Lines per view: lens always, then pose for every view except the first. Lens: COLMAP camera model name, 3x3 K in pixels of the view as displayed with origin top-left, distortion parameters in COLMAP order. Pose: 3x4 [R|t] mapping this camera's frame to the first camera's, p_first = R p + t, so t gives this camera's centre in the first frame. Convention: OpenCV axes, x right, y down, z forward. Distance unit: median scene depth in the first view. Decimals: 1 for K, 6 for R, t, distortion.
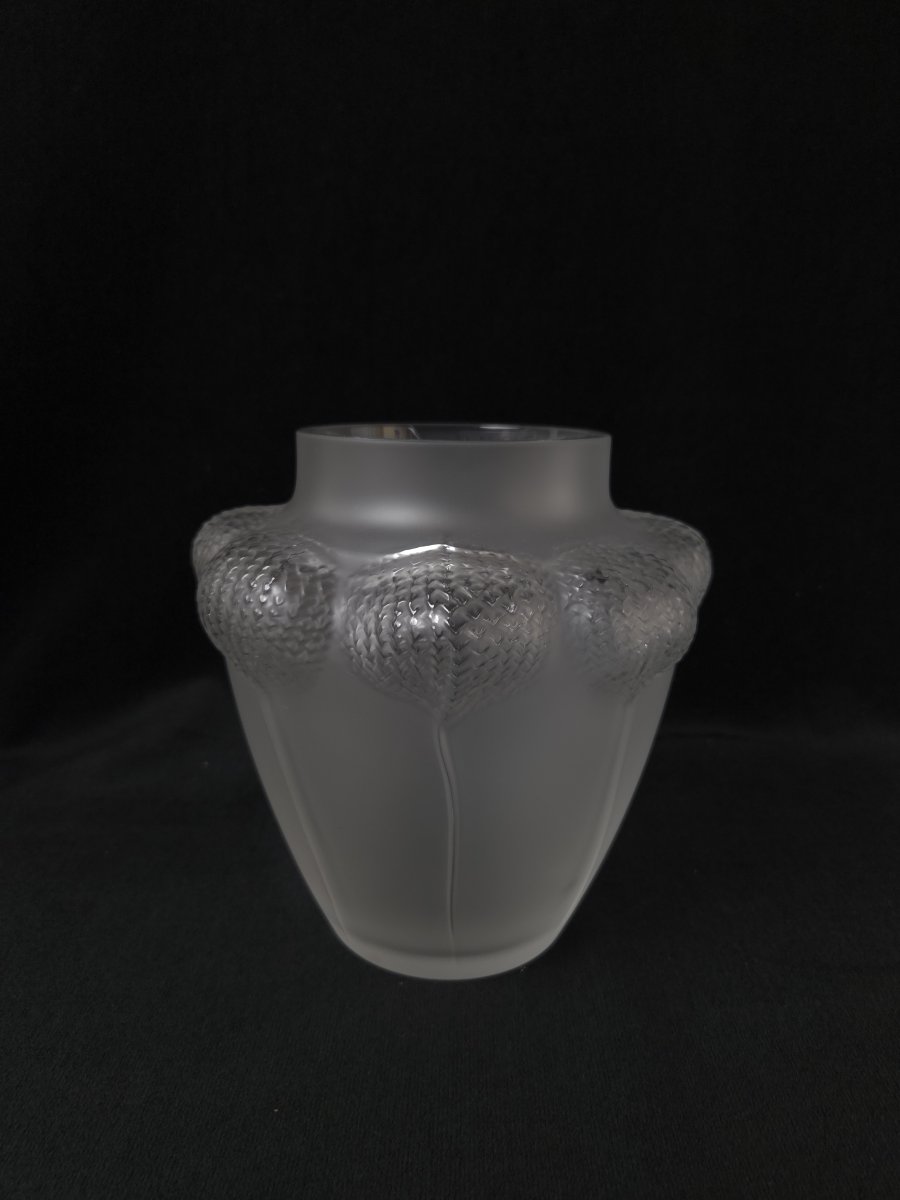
lens RADIAL K [[865.0, 0, 450.0], [0, 865.0, 600.0], [0, 0, 1]] dist [0.002740, -0.002480]
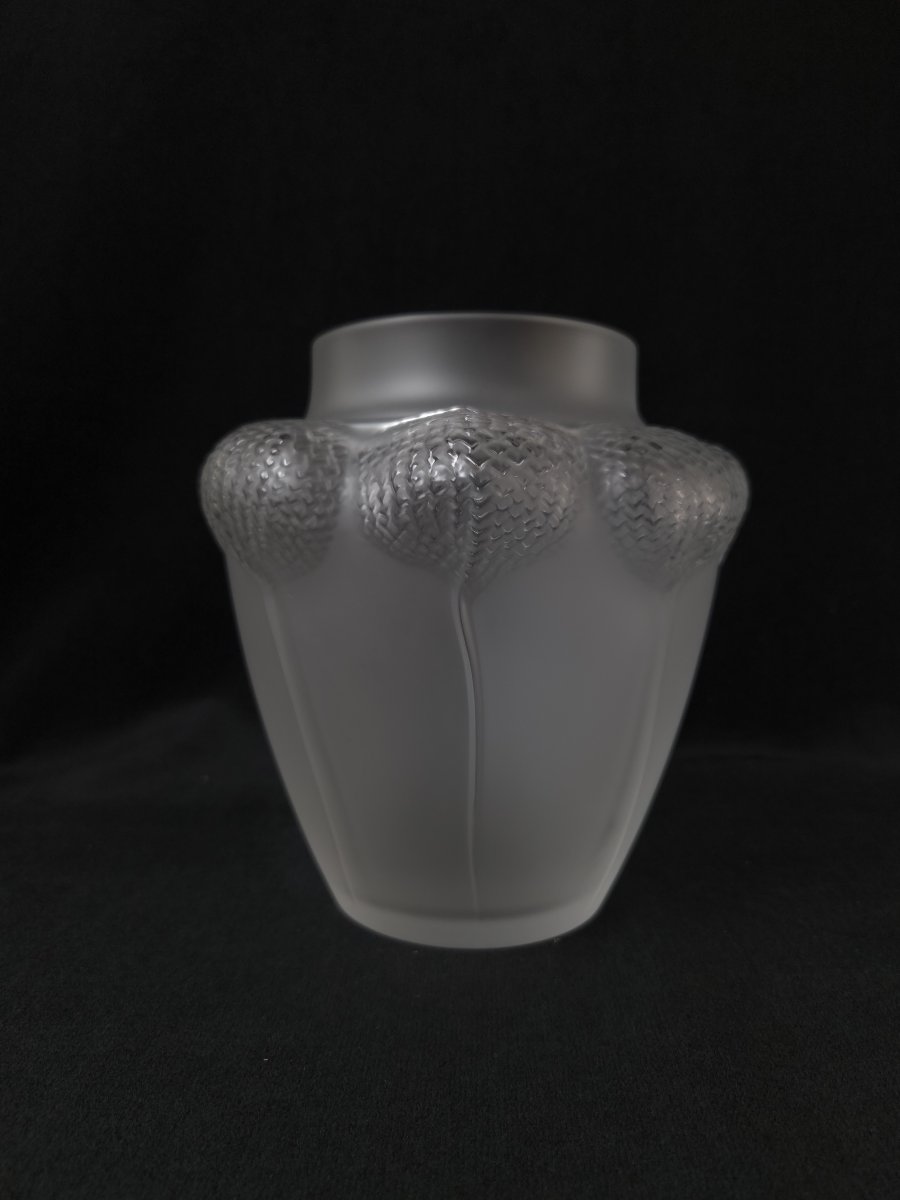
lens RADIAL K [[865.0, 0, 450.0], [0, 865.0, 600.0], [0, 0, 1]] dist [0.002740, -0.002480]
pose [[0.999853, -0.005157, -0.016367, -0.007654], [0.002288, 0.985319, -0.170707, 0.304302], [0.017007, 0.170645, 0.985186, 0.110700]]
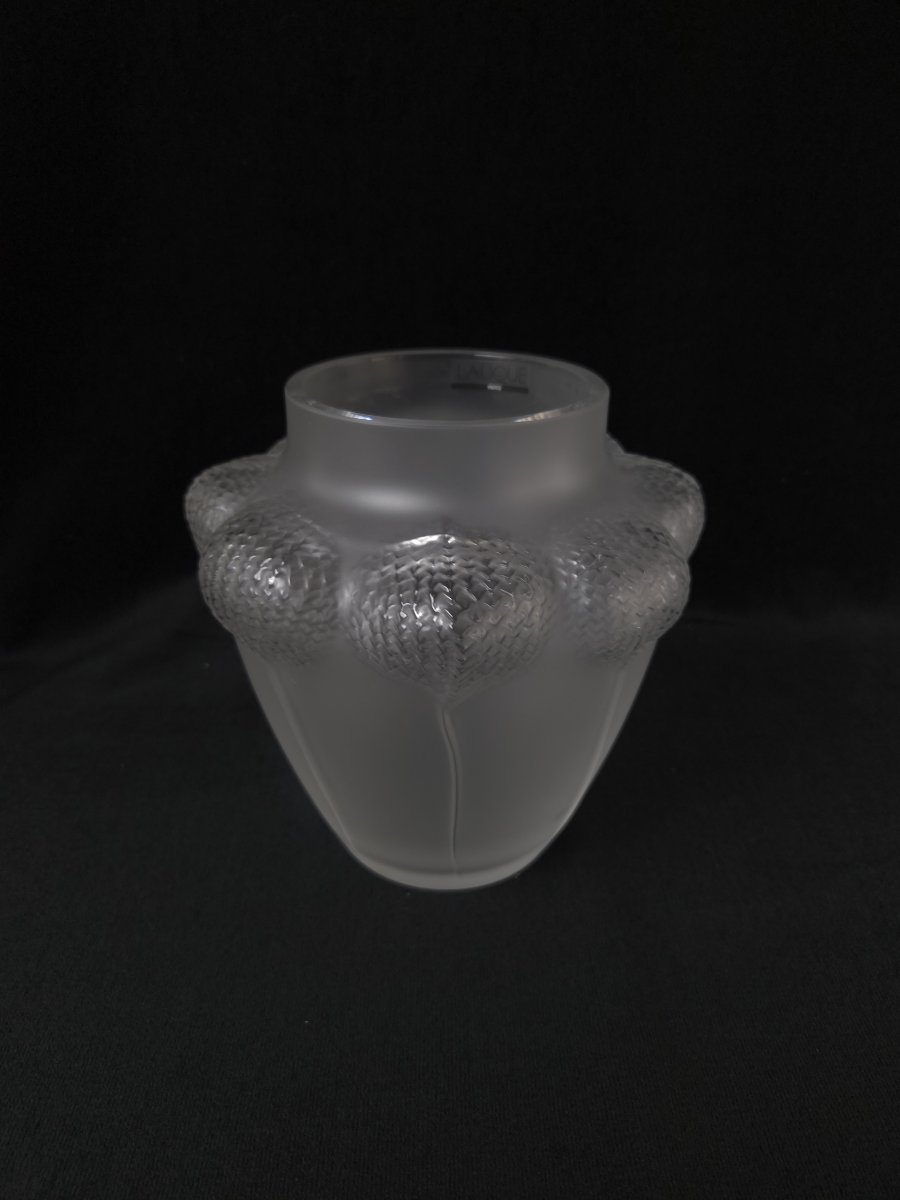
lens RADIAL K [[865.0, 0, 450.0], [0, 865.0, 600.0], [0, 0, 1]] dist [0.002740, -0.002480]
pose [[0.999475, -0.021888, 0.023879, -0.026337], [0.016032, 0.974803, 0.222491, -0.215383], [-0.028147, -0.221991, 0.974642, 0.000832]]
